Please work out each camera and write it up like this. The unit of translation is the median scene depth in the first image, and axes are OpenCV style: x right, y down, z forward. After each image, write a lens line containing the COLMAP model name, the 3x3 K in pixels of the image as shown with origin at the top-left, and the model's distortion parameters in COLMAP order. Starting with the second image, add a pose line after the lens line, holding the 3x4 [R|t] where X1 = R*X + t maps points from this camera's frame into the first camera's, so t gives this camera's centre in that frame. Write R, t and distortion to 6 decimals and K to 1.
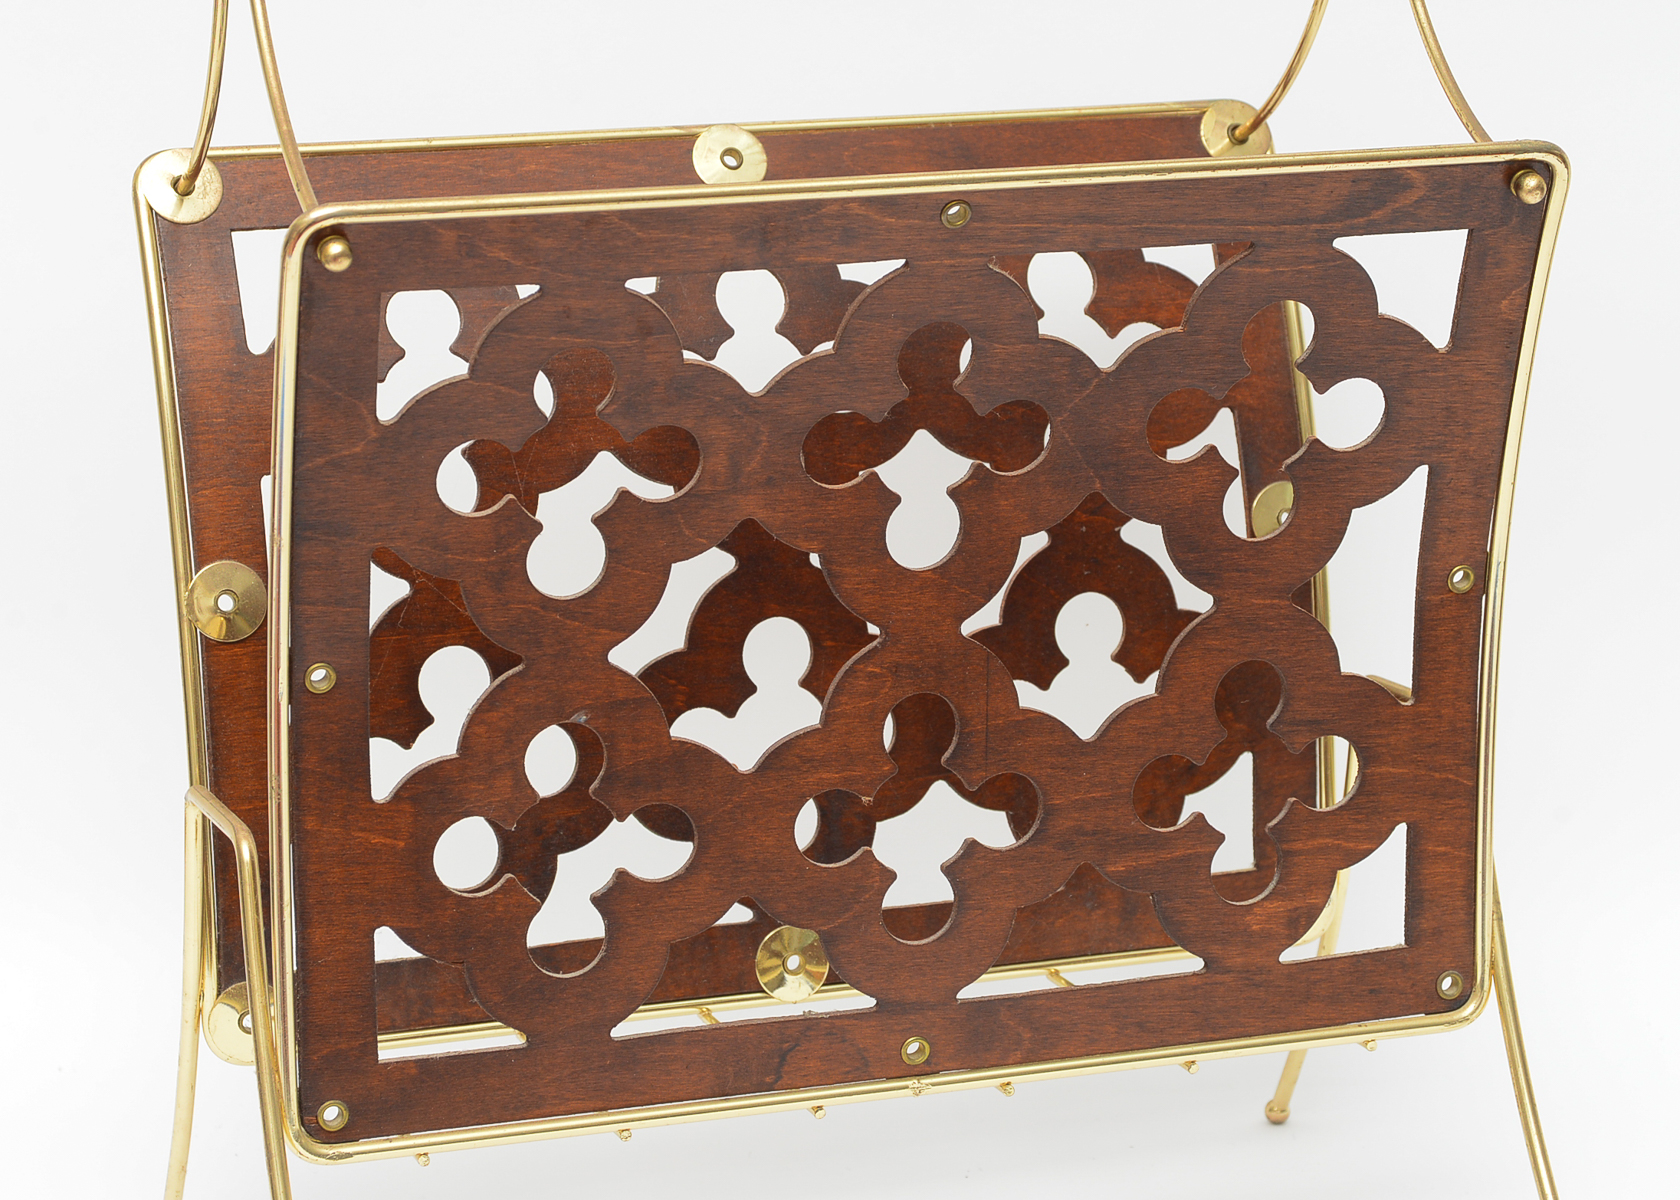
lens RADIAL K [[4510.1, 0, 873.9], [0, 4510.1, 606.6], [0, 0, 1]] dist [0.027700, 0.510428]
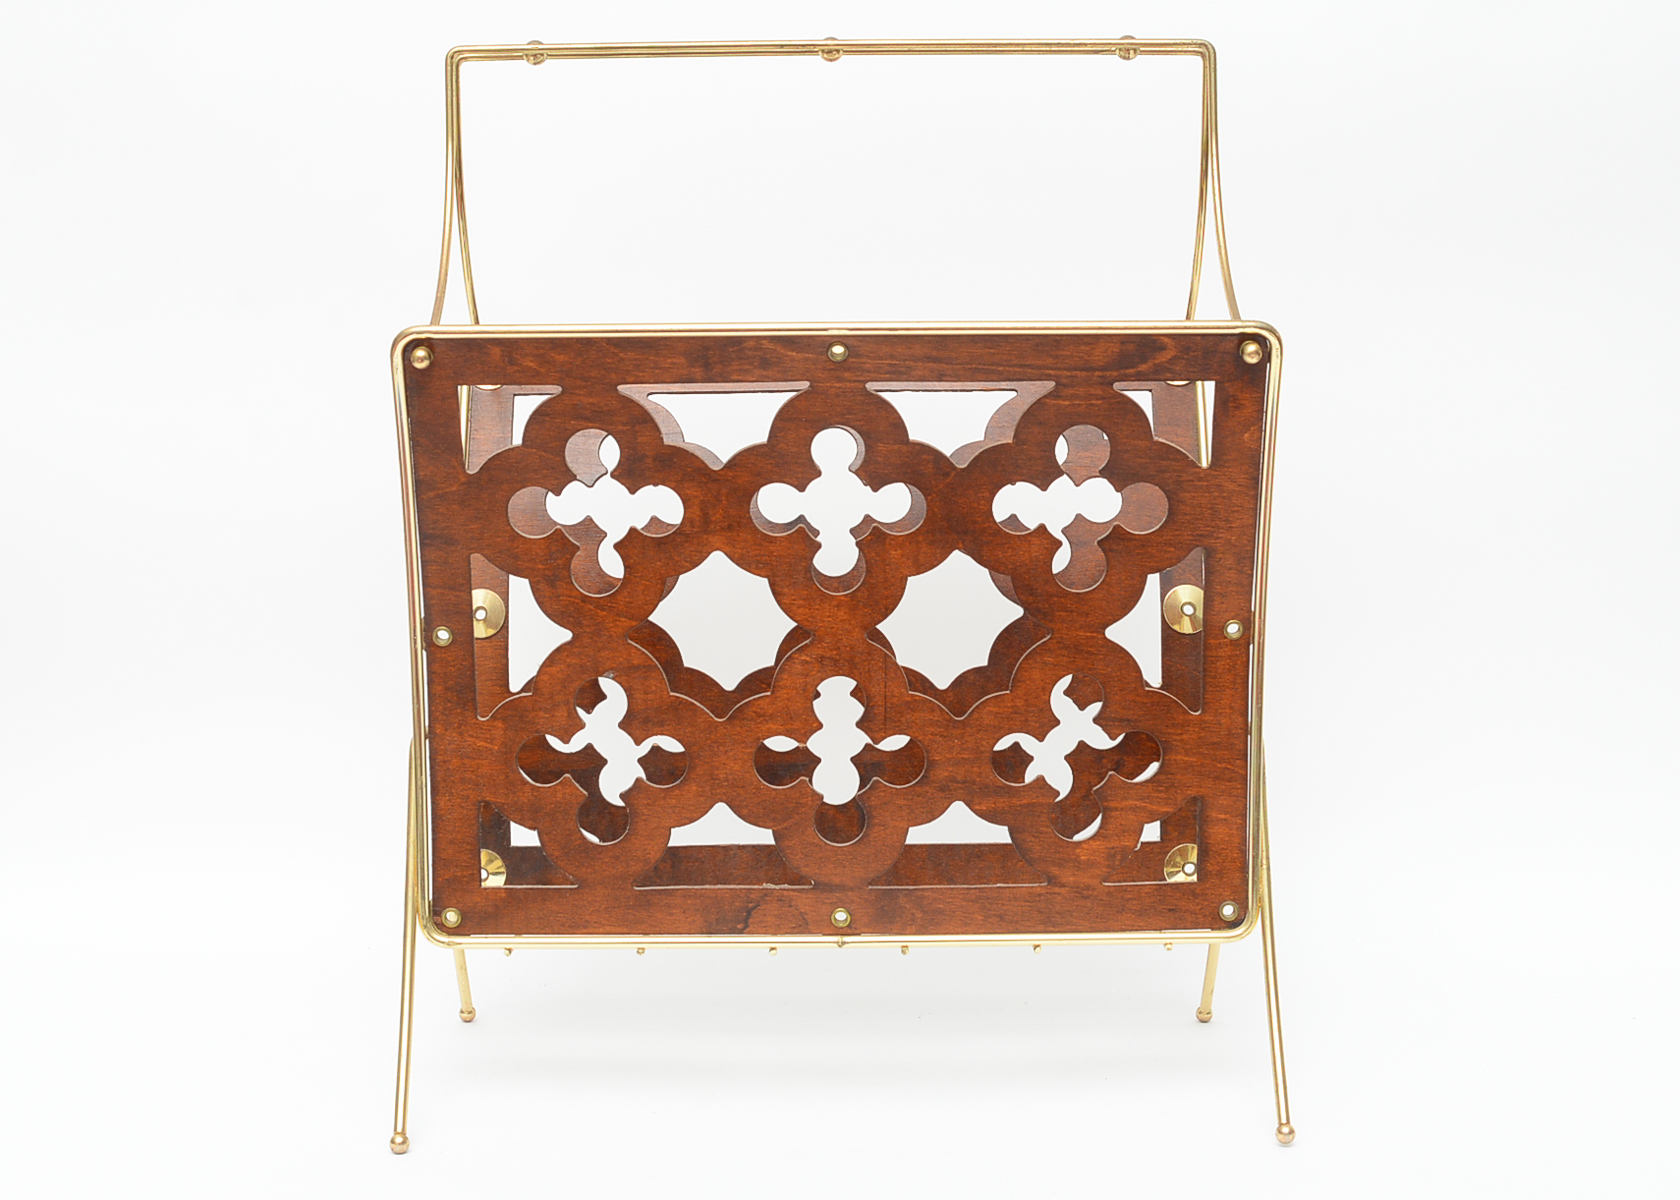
lens RADIAL K [[2417.9, 0, 840.0], [0, 2417.9, 600.0], [0, 0, 1]] dist [-0.141077, 0.049832]
pose [[0.947945, 0.037147, -0.316260, 0.263342], [-0.070274, 0.993090, -0.093988, 0.068906], [0.310584, 0.111321, 0.944005, 0.222194]]
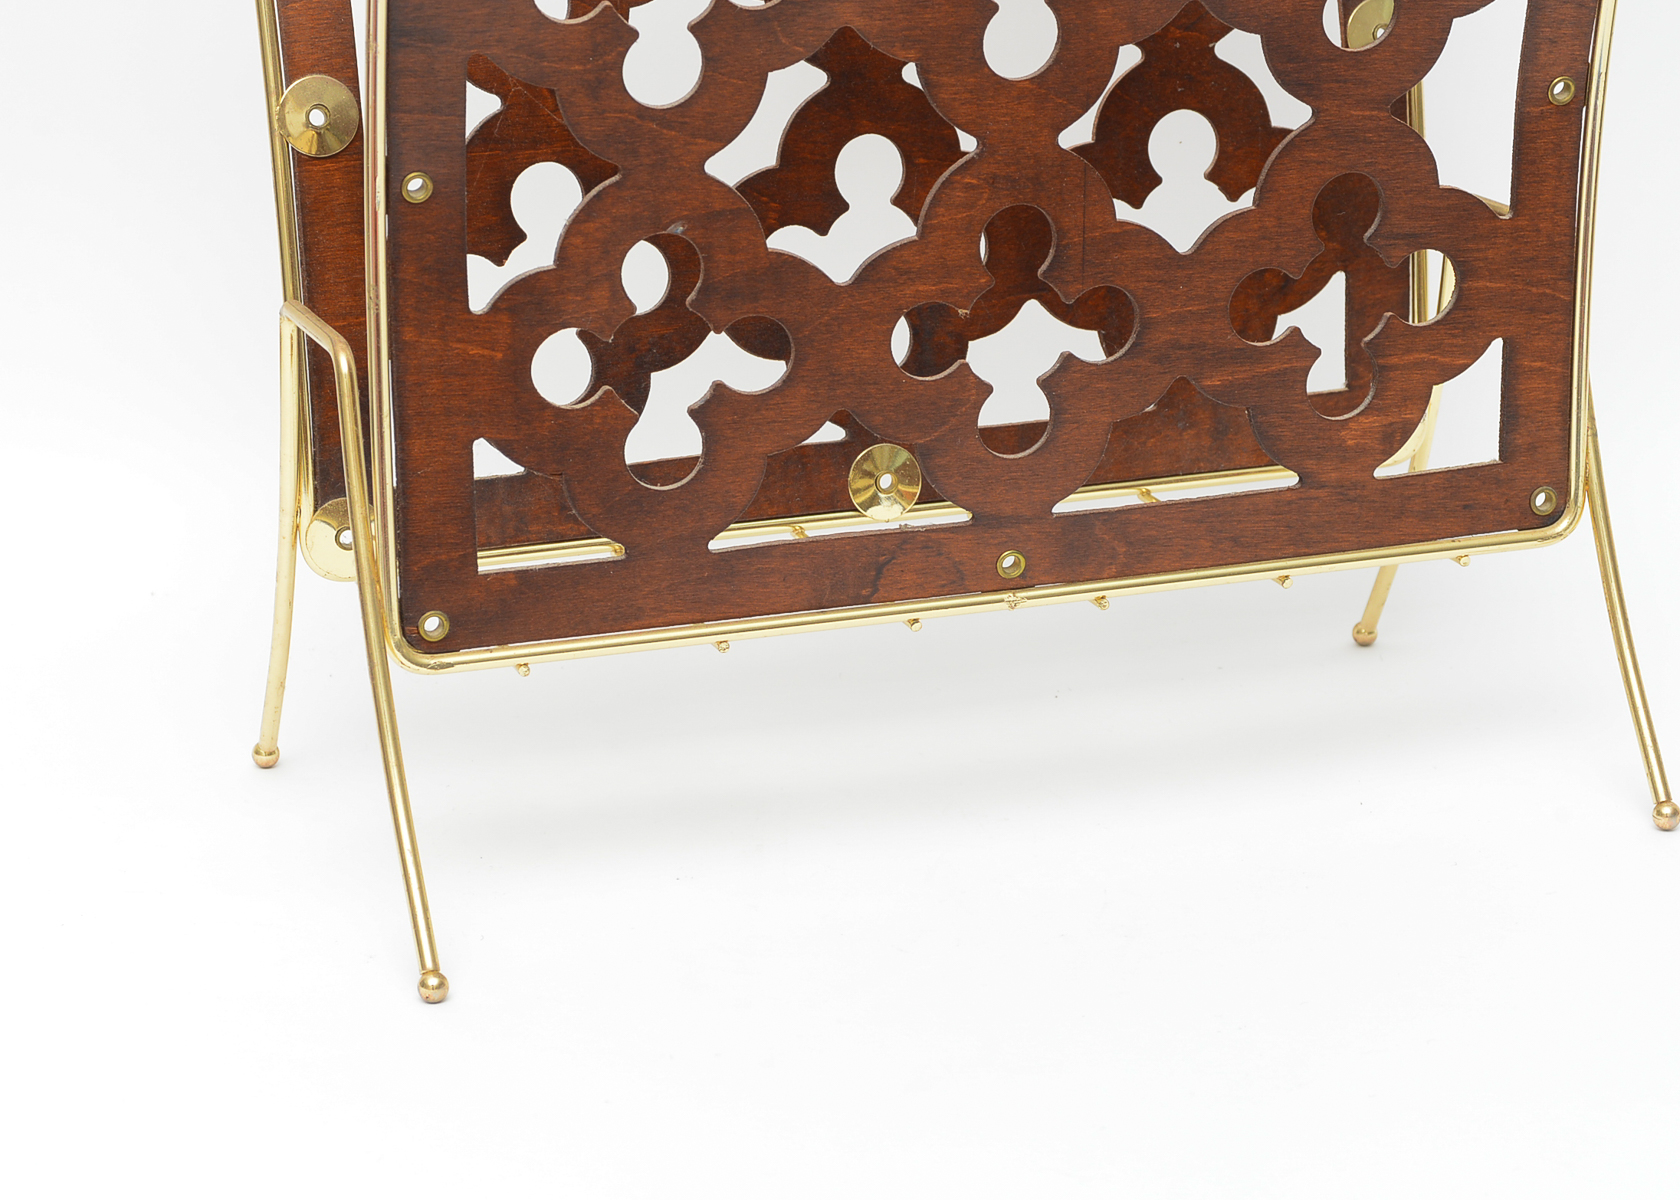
lens RADIAL K [[4510.1, 0, 873.9], [0, 4510.1, 606.6], [0, 0, 1]] dist [0.027700, 0.510428]
pose [[0.999937, -0.000727, -0.011211, -0.010068], [0.001769, 0.995637, 0.093299, 0.014245], [0.011094, -0.093313, 0.995575, 0.000362]]
